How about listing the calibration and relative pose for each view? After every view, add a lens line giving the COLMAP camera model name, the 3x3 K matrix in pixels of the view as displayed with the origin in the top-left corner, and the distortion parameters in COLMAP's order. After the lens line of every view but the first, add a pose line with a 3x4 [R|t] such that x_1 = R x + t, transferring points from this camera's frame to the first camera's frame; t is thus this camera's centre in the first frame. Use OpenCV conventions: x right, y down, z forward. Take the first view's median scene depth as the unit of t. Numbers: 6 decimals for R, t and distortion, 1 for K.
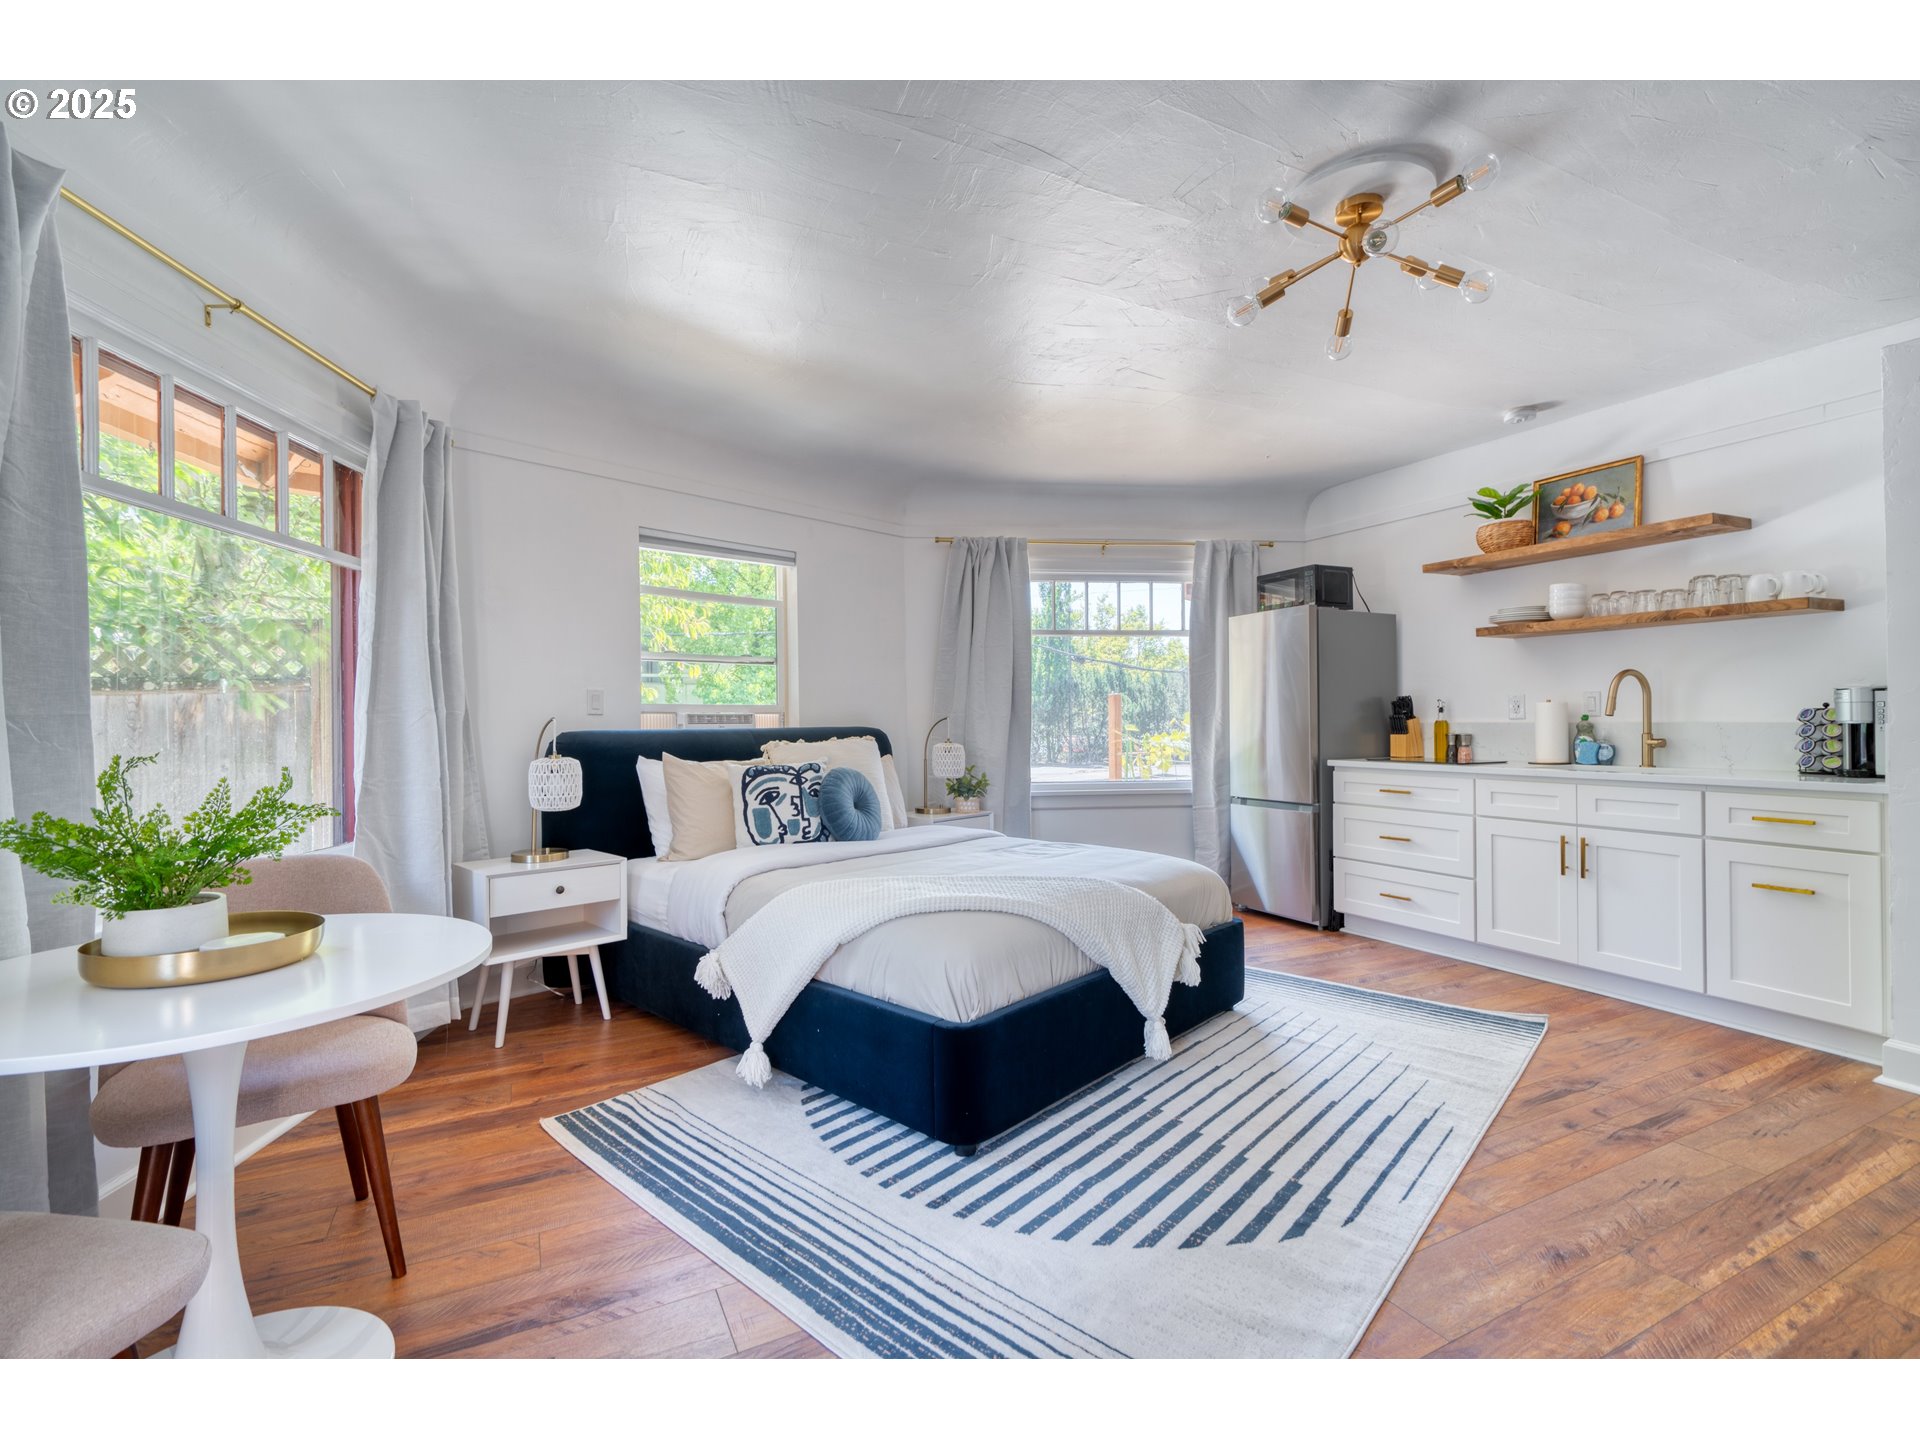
lens RADIAL K [[863.2, 0, 960.0], [0, 863.2, 720.0], [0, 0, 1]] dist [-0.005174, 0.002346]
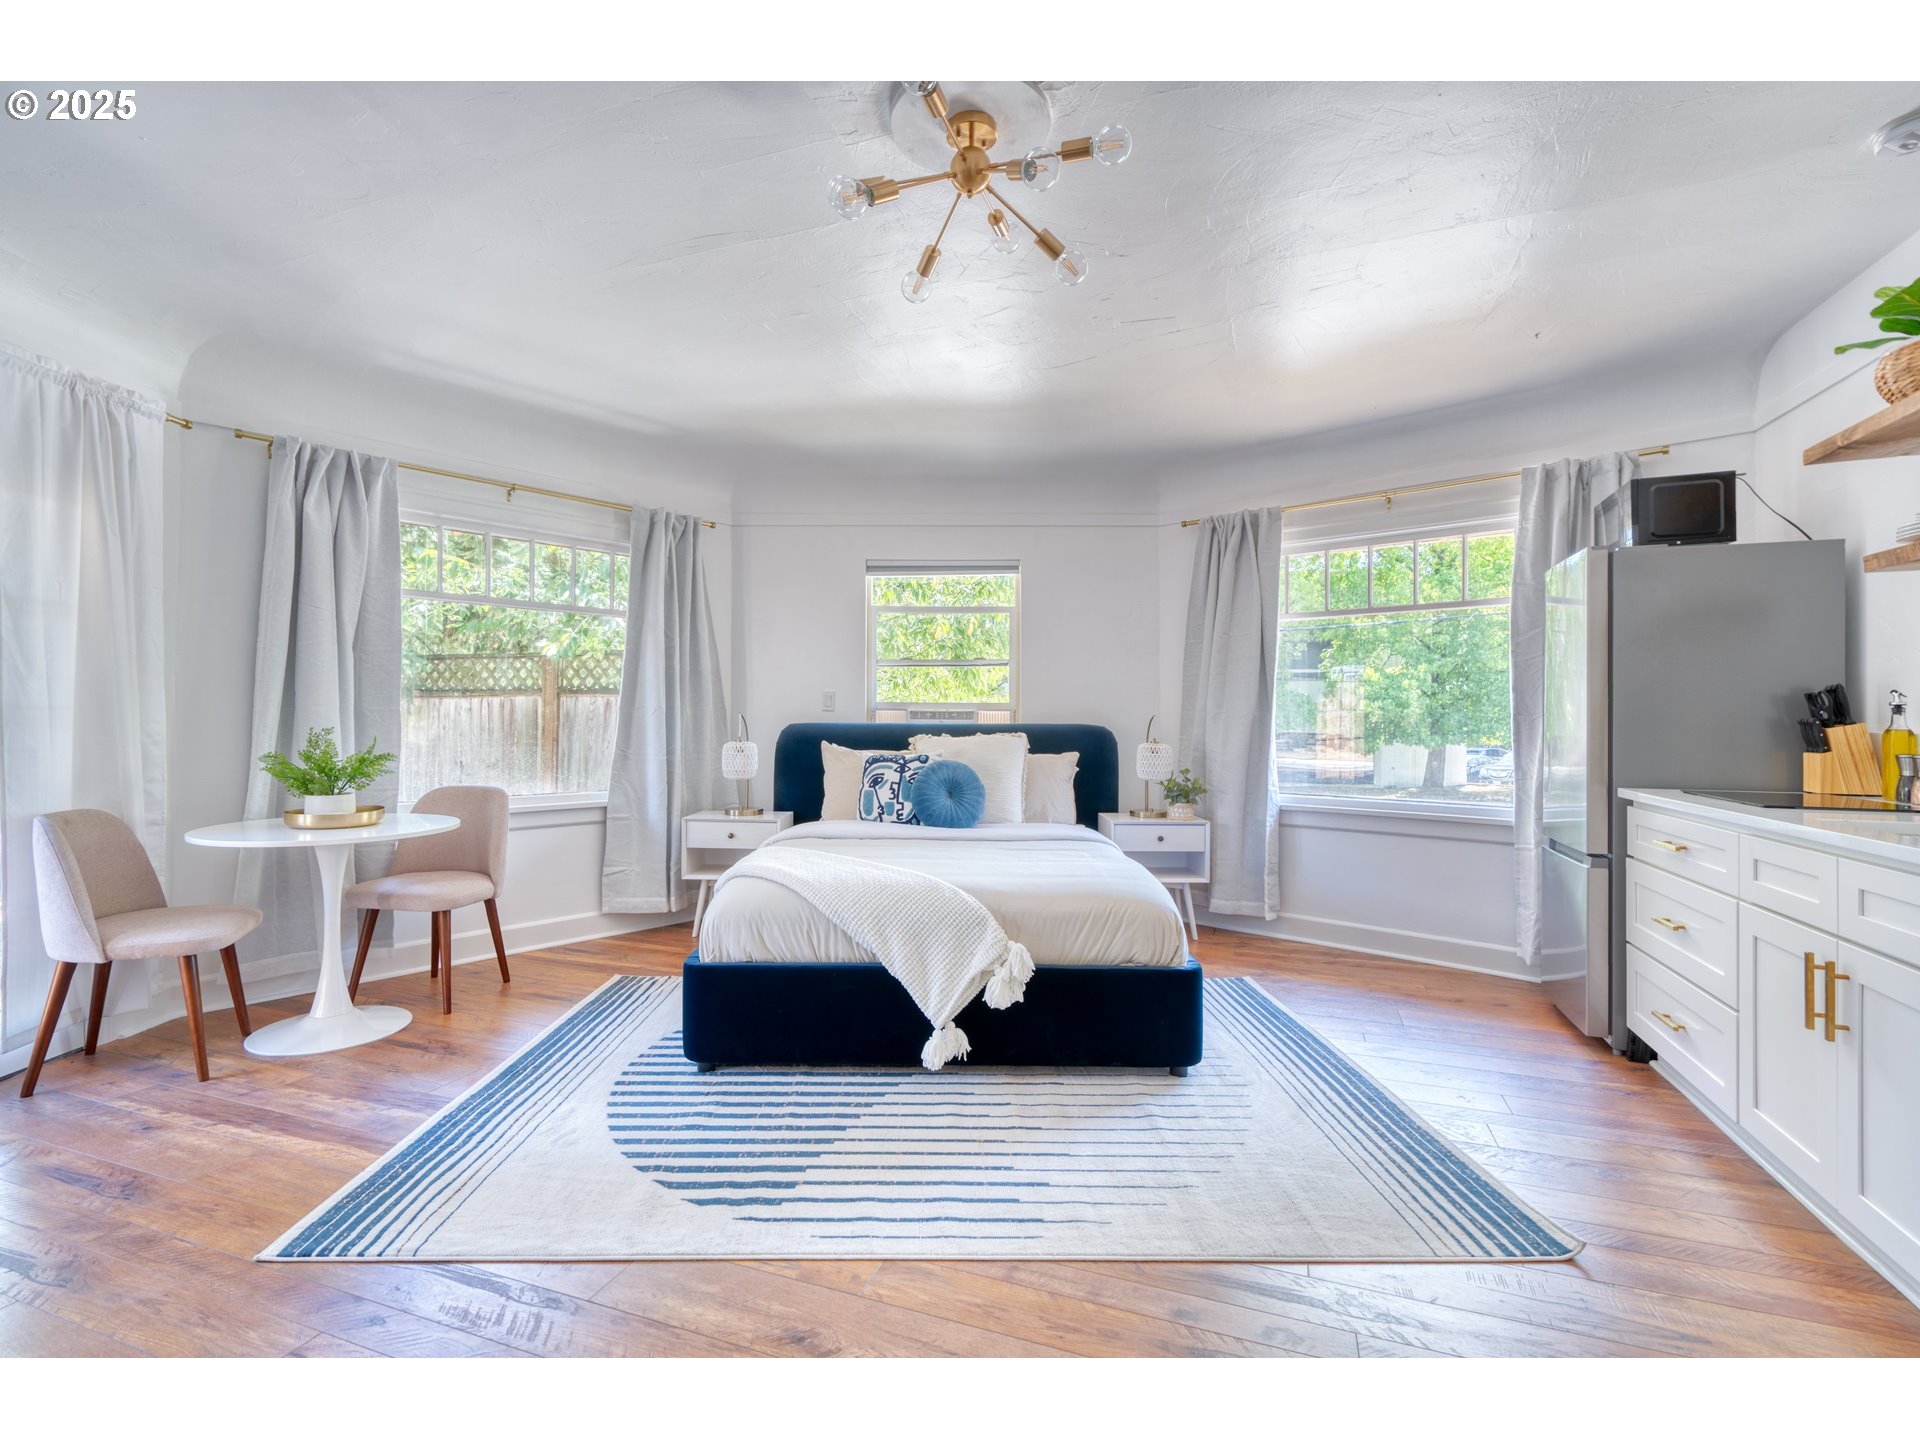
lens RADIAL K [[884.7, 0, 960.0], [0, 884.7, 720.0], [0, 0, 1]] dist [-0.012940, 0.009915]
pose [[0.679686, 0.012306, -0.733400, 0.738695], [-0.009825, 0.999922, 0.007673, -0.005051], [0.733438, 0.001991, 0.679754, 0.261731]]
